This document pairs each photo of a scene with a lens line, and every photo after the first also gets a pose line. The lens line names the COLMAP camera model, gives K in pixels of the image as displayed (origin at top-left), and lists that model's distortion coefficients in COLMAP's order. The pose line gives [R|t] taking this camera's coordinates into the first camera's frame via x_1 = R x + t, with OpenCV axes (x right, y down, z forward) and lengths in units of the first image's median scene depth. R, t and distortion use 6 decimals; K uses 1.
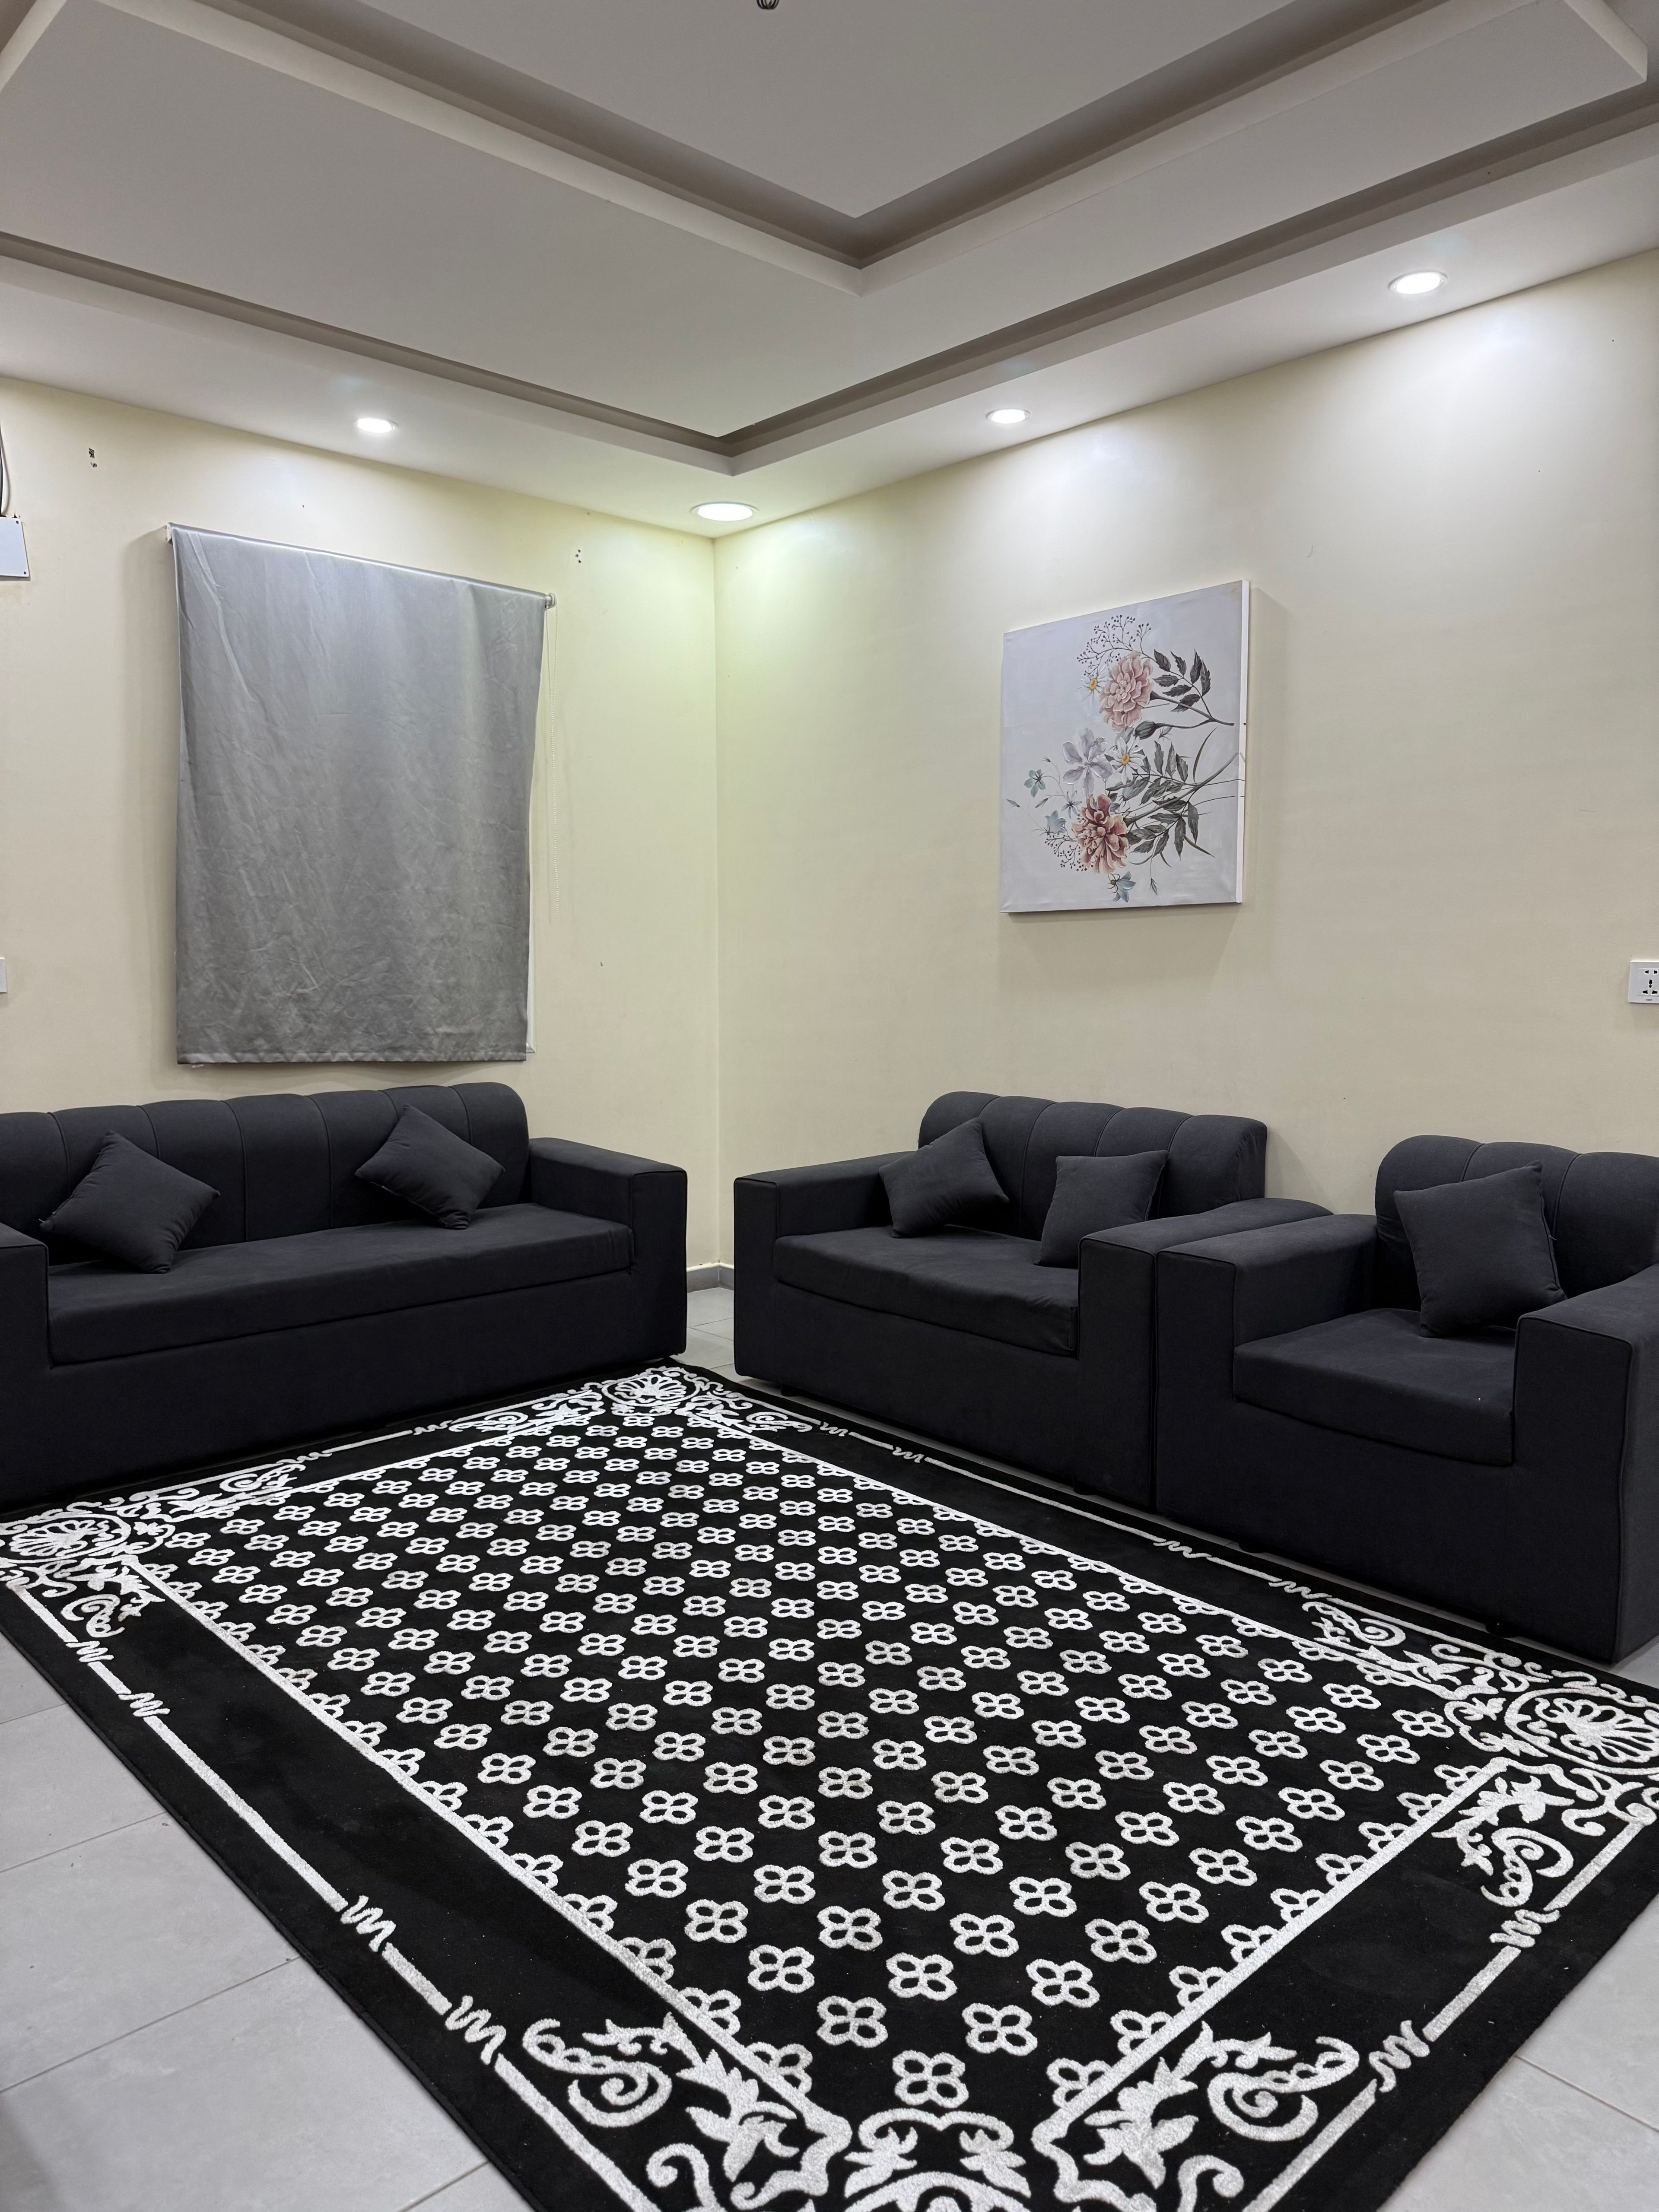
lens RADIAL K [[1560.1, 0, 844.5], [0, 1560.1, 1103.9], [0, 0, 1]] dist [0.013336, 0.000709]
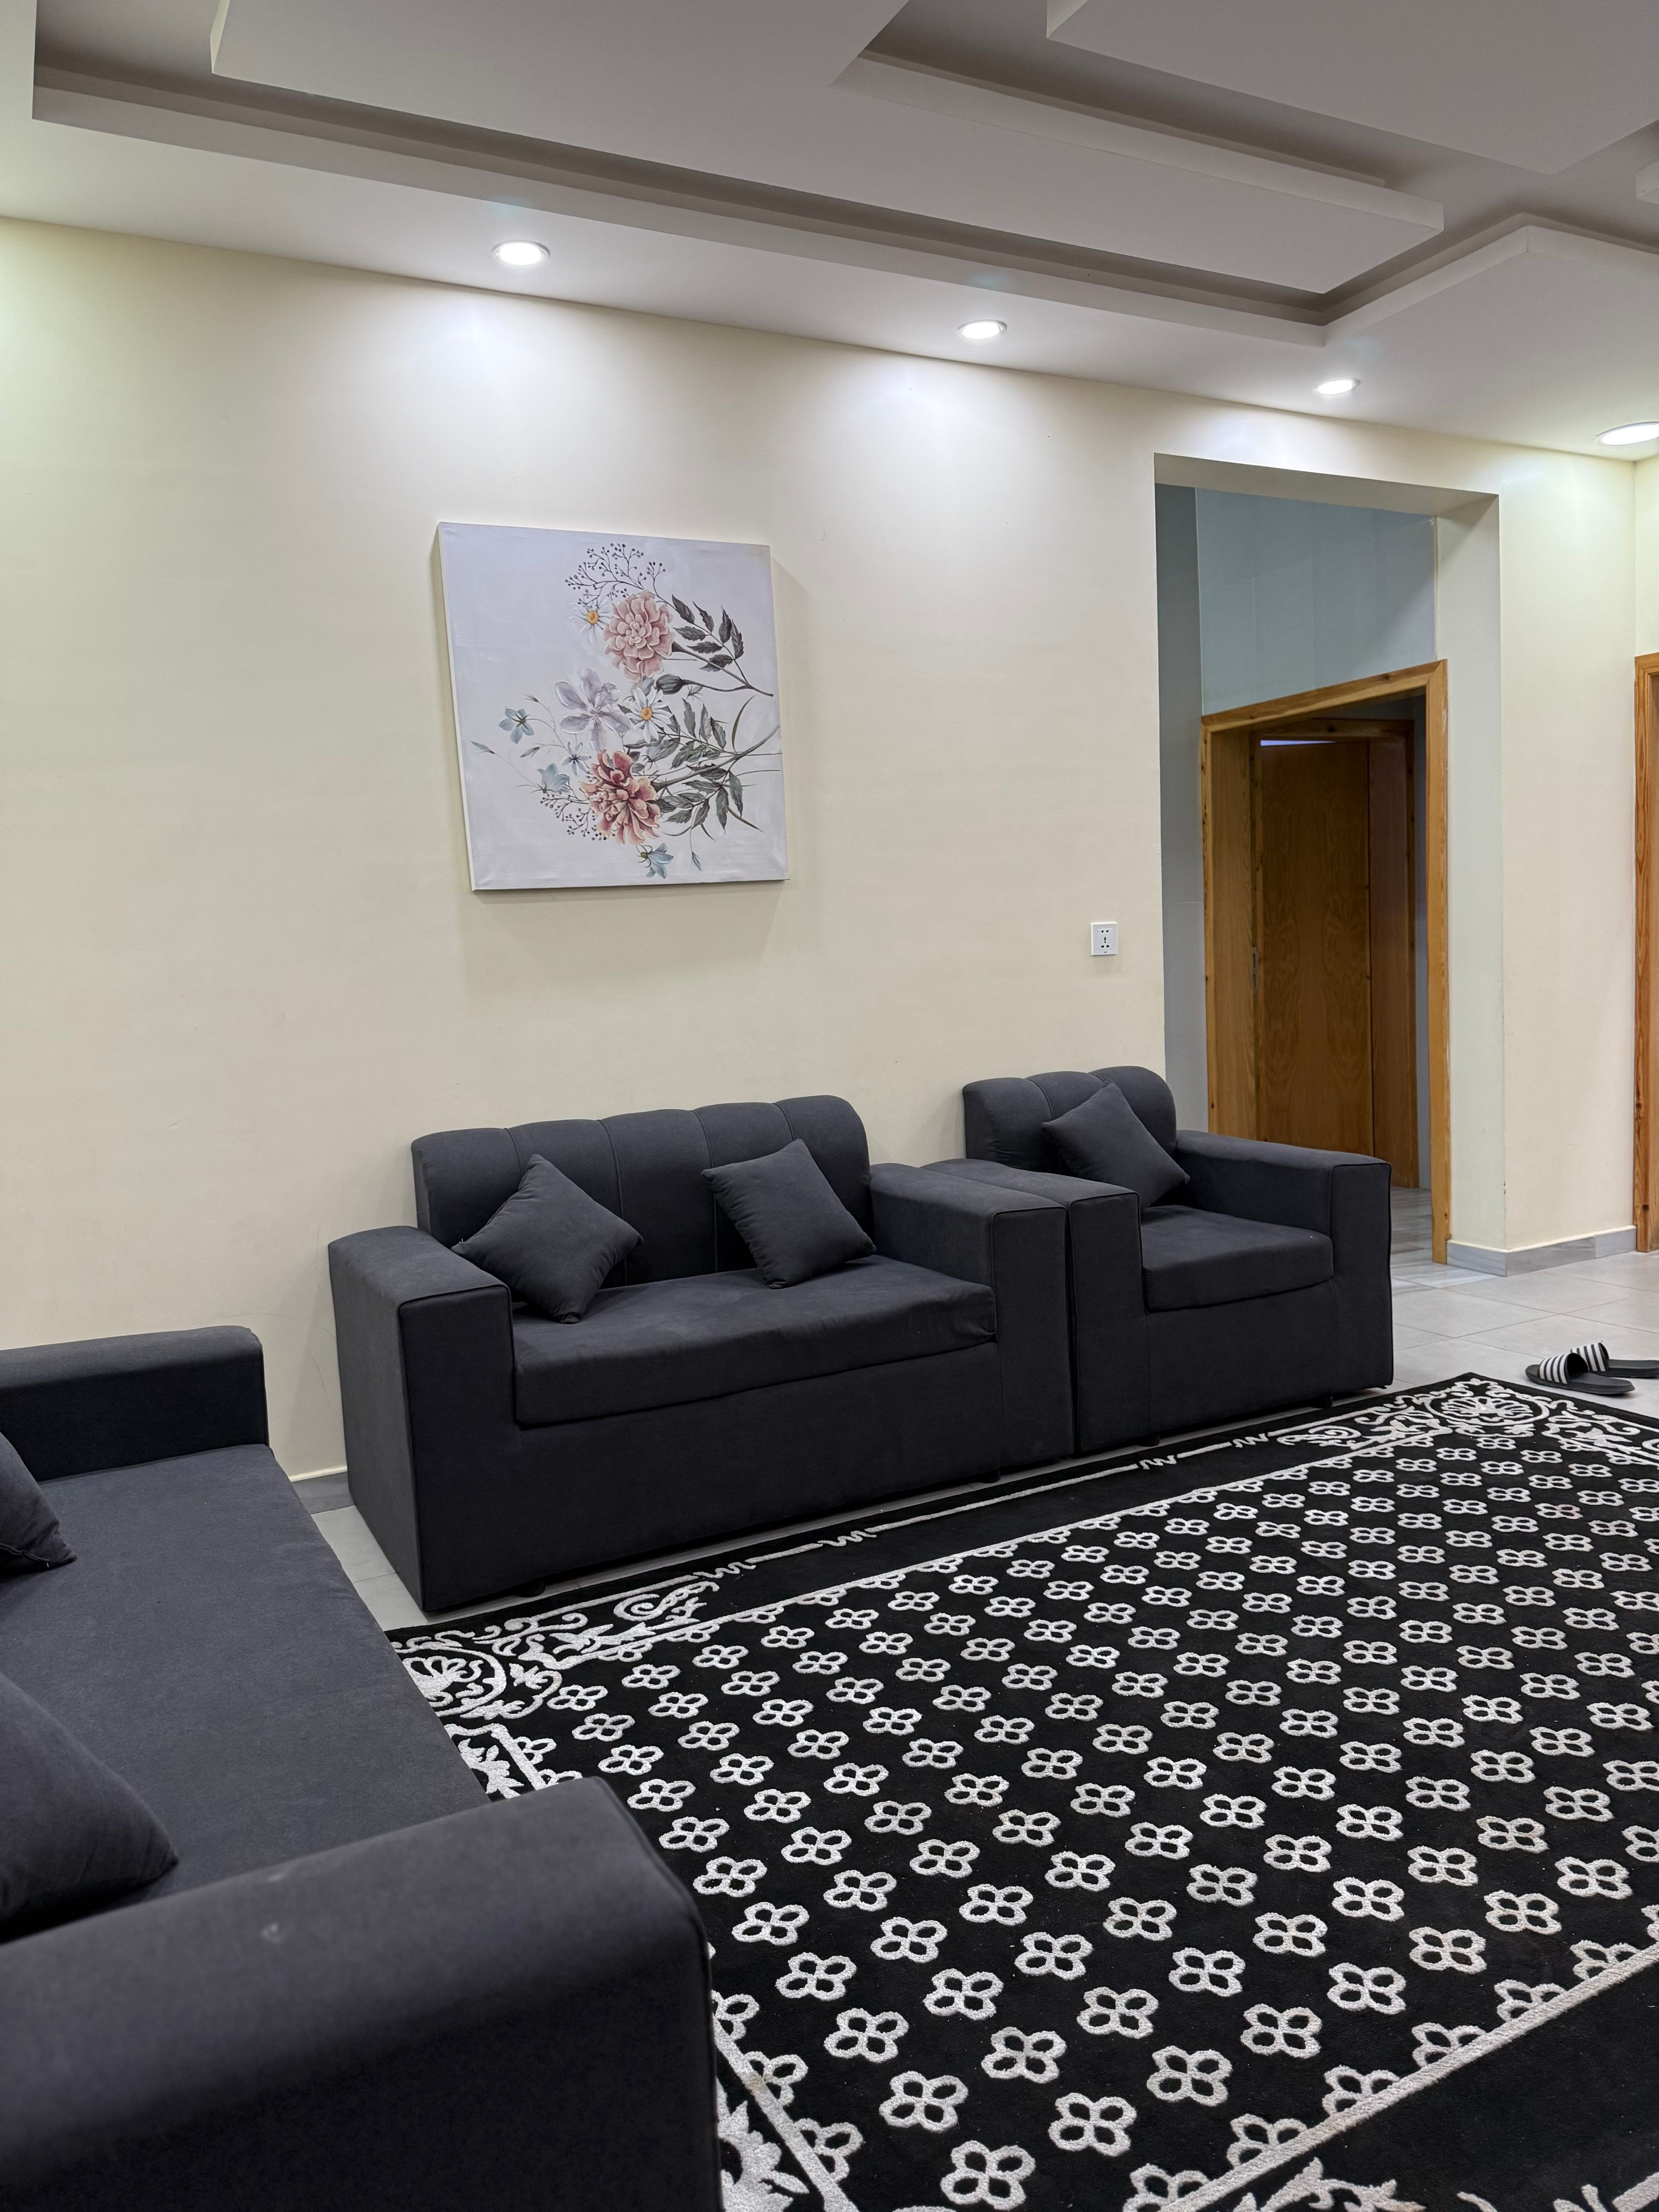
lens RADIAL K [[1560.1, 0, 844.4], [0, 1560.1, 1109.8], [0, 0, 1]] dist [0.013336, 0.000709]
pose [[0.237820, -0.123953, 0.963368, -0.672976], [0.124764, 0.987506, 0.096259, -0.073610], [-0.963263, 0.097301, 0.250314, 0.707479]]
